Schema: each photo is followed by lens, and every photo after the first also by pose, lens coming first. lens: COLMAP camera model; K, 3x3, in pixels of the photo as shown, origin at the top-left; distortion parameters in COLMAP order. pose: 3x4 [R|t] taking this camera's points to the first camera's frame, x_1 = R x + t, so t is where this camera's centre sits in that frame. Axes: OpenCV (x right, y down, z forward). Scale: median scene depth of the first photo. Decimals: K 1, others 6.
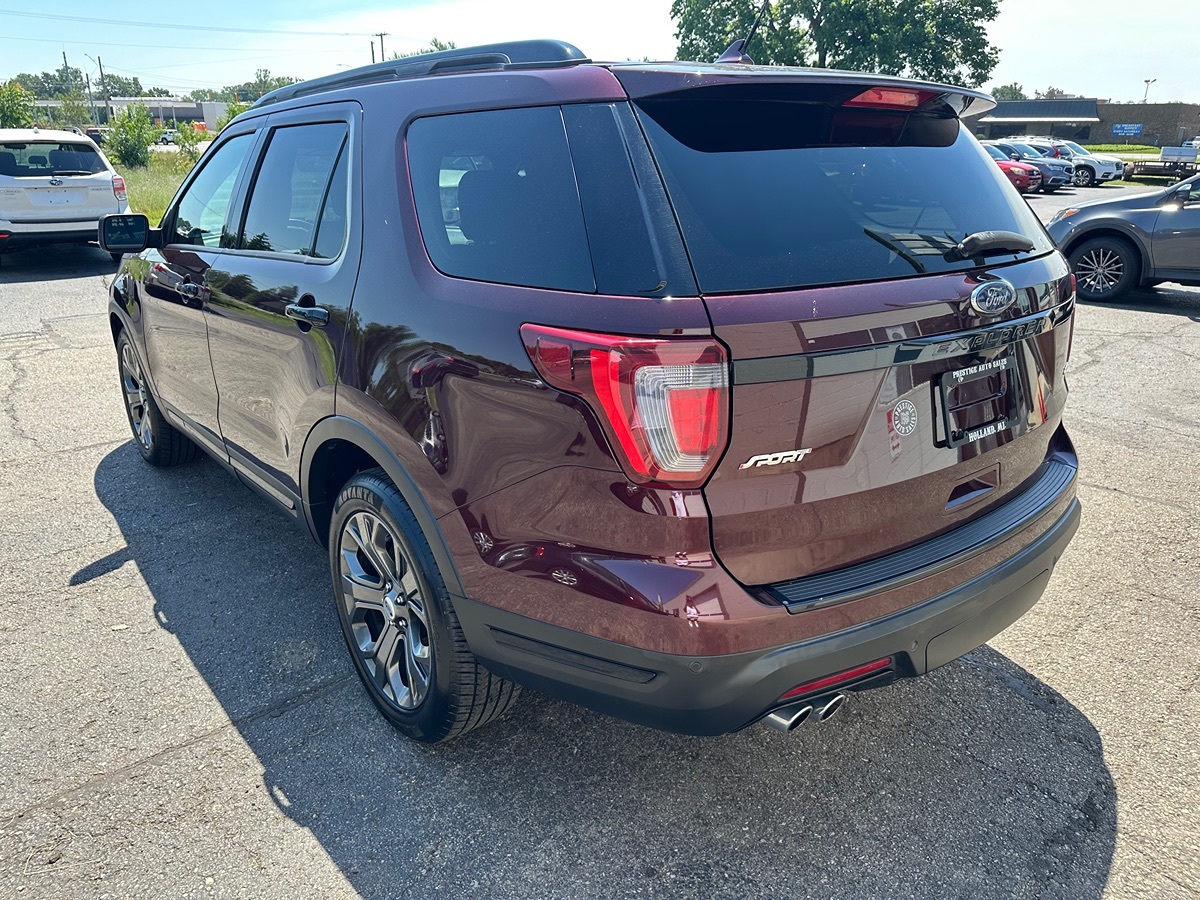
lens RADIAL K [[860.8, 0, 599.6], [0, 860.8, 449.9], [0, 0, 1]] dist [0.004884, -0.007686]
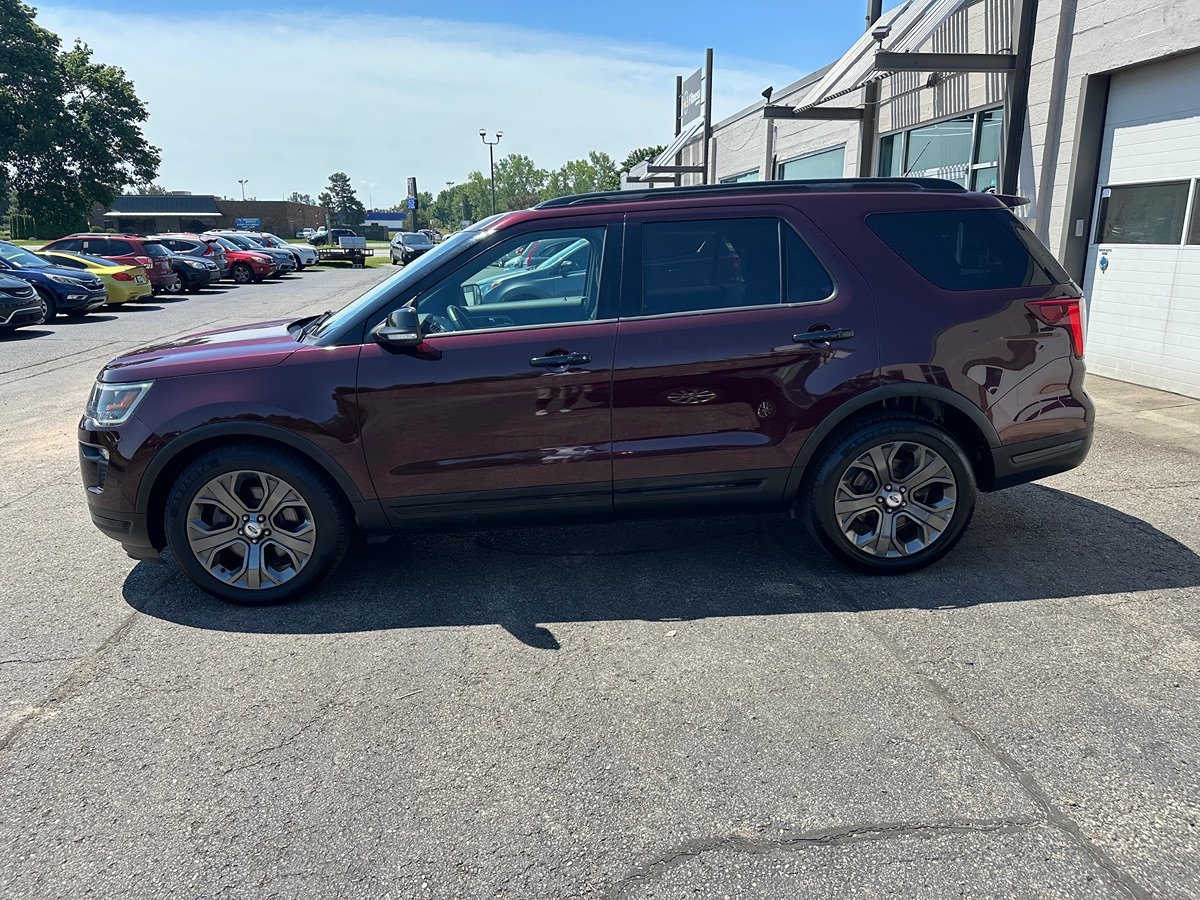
lens RADIAL K [[860.8, 0, 600.2], [0, 860.8, 450.7], [0, 0, 1]] dist [0.004884, -0.007686]
pose [[0.587826, -0.210317, 0.781171, -0.111401], [0.286130, 0.957252, 0.042412, -0.008265], [-0.756697, 0.198586, 0.622875, 0.022540]]
